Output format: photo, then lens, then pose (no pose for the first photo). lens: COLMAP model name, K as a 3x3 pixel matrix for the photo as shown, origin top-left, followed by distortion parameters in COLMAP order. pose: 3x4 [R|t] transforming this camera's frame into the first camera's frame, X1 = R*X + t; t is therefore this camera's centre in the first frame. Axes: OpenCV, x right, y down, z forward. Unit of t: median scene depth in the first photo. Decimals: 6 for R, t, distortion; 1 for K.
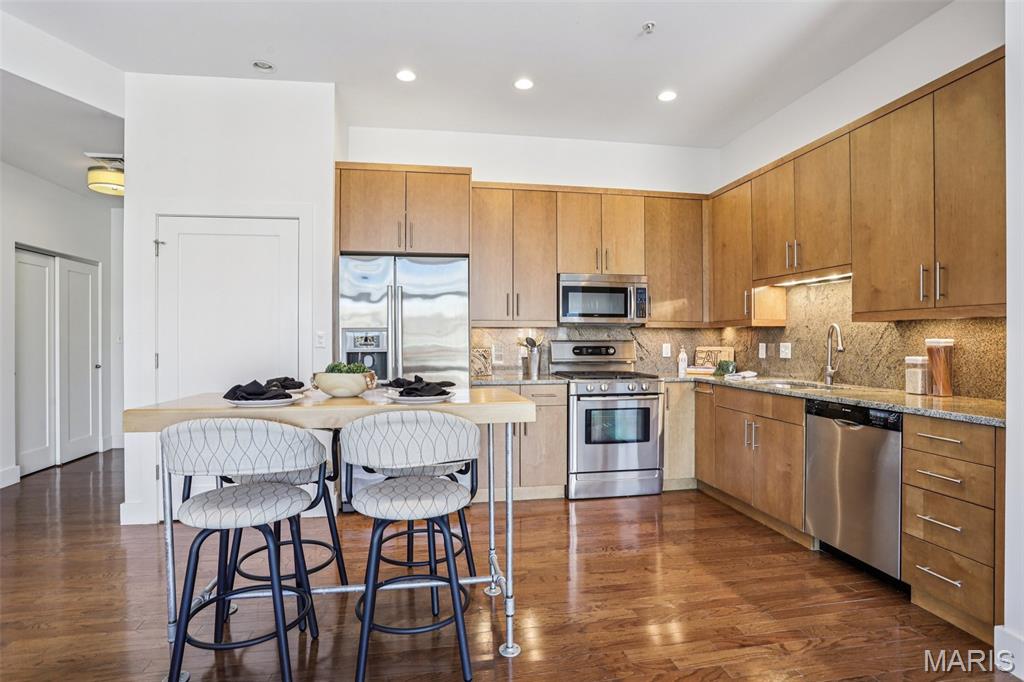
lens RADIAL K [[514.5, 0, 504.2], [0, 514.5, 339.2], [0, 0, 1]] dist [-0.060878, 0.023647]
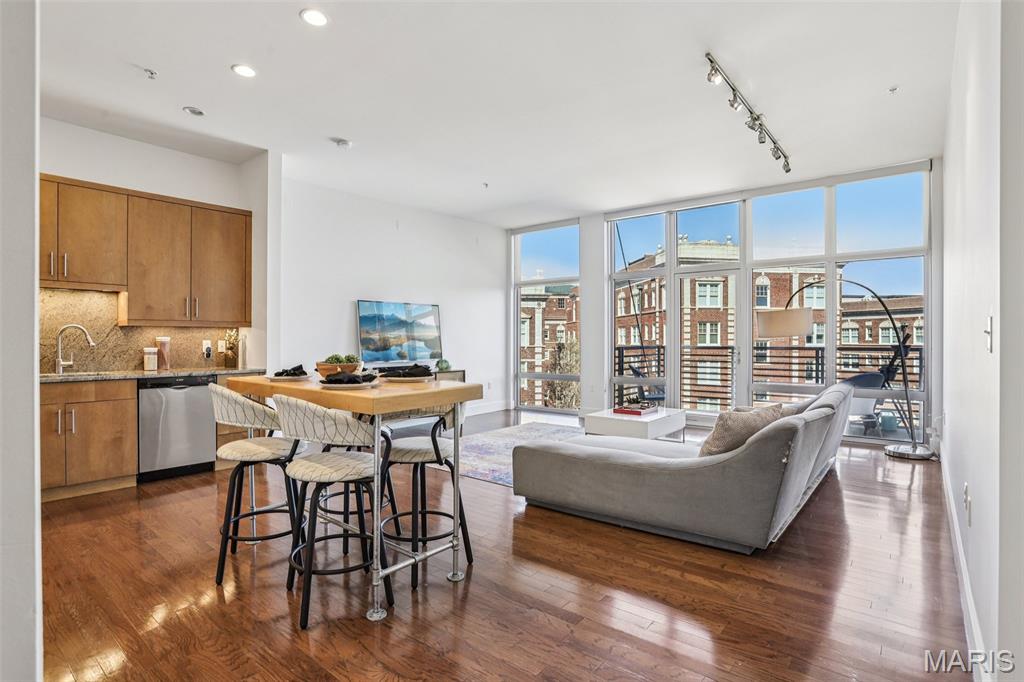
lens RADIAL K [[514.5, 0, 506.8], [0, 514.5, 340.3], [0, 0, 1]] dist [-0.060878, 0.023647]
pose [[-0.655385, 0.000707, 0.755295, -0.900238], [-0.000262, 0.999999, -0.001163, 0.008255], [-0.755295, -0.000960, -0.655384, 0.890744]]
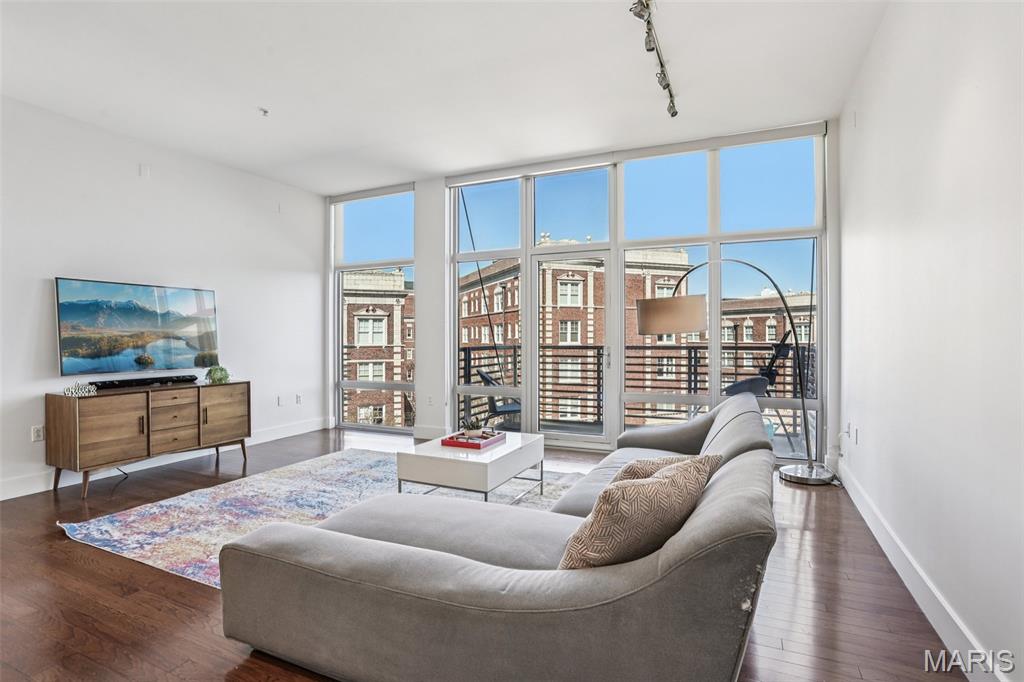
lens RADIAL K [[514.5, 0, 506.4], [0, 514.5, 338.8], [0, 0, 1]] dist [-0.060878, 0.023647]
pose [[-0.825150, 0.003370, 0.564904, -0.672241], [0.003123, 0.999994, -0.001405, 0.007825], [-0.564905, 0.000605, -0.825155, 0.473407]]
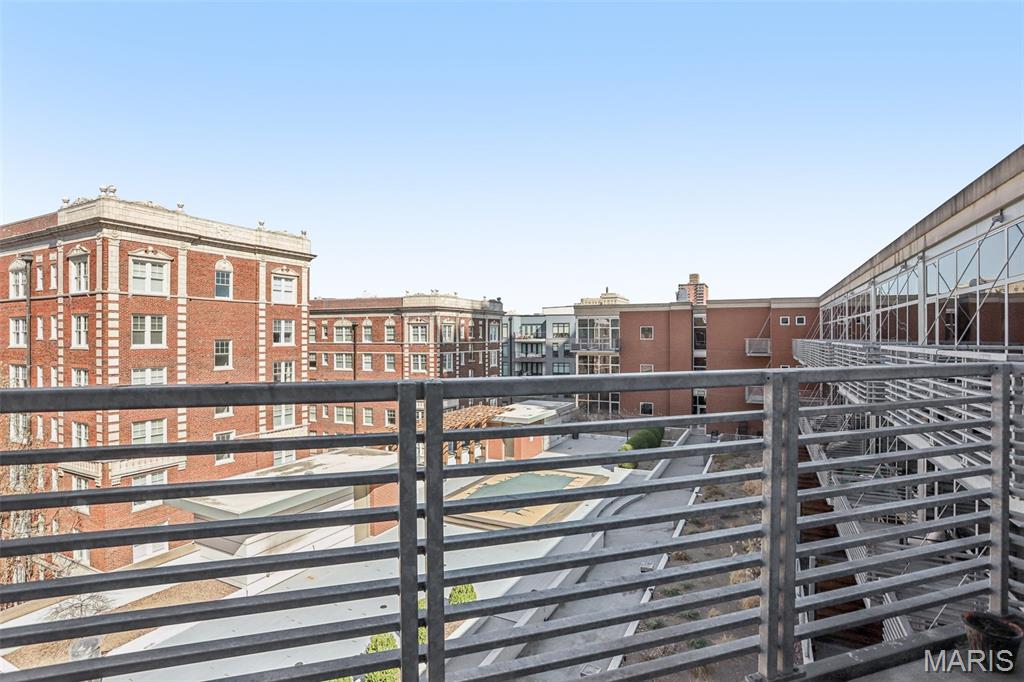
lens RADIAL K [[514.5, 0, 509.2], [0, 514.5, 336.2], [0, 0, 1]] dist [-0.060878, 0.023647]
pose [[-0.987947, 0.004704, -0.154719, 0.111756], [0.005367, 0.999978, -0.003862, -0.000778], [0.154698, -0.004646, -0.987951, -0.844649]]
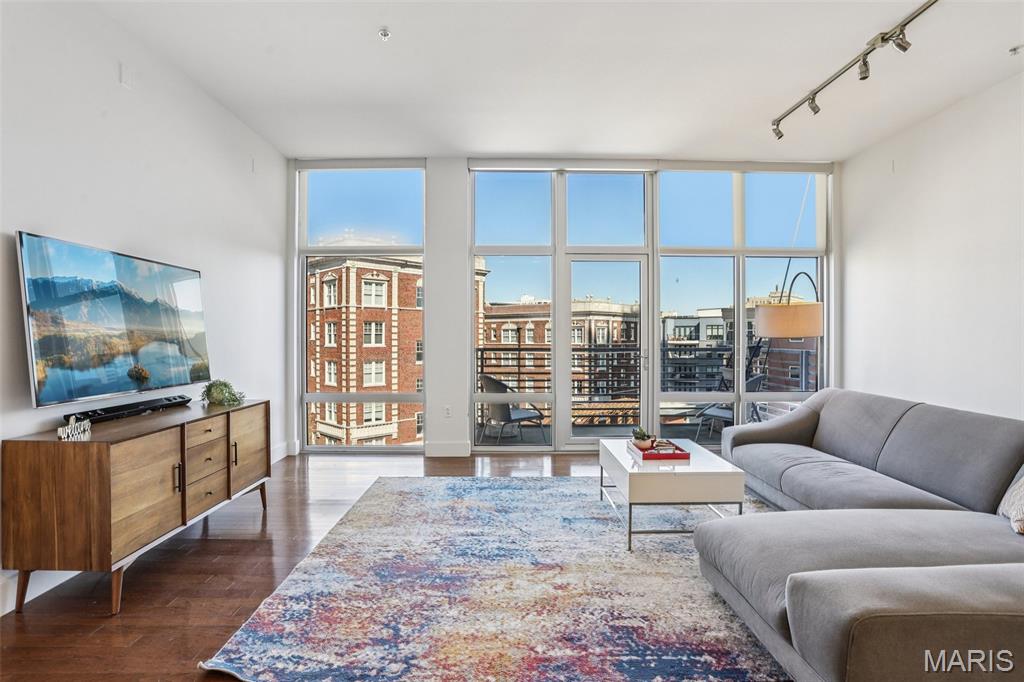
lens RADIAL K [[514.5, 0, 500.2], [0, 514.5, 338.6], [0, 0, 1]] dist [-0.060878, 0.023647]
pose [[-0.986439, 0.003227, 0.164098, 0.062059], [0.002646, 0.999989, -0.003761, 0.003647], [-0.164108, -0.003276, -0.986437, 0.636537]]
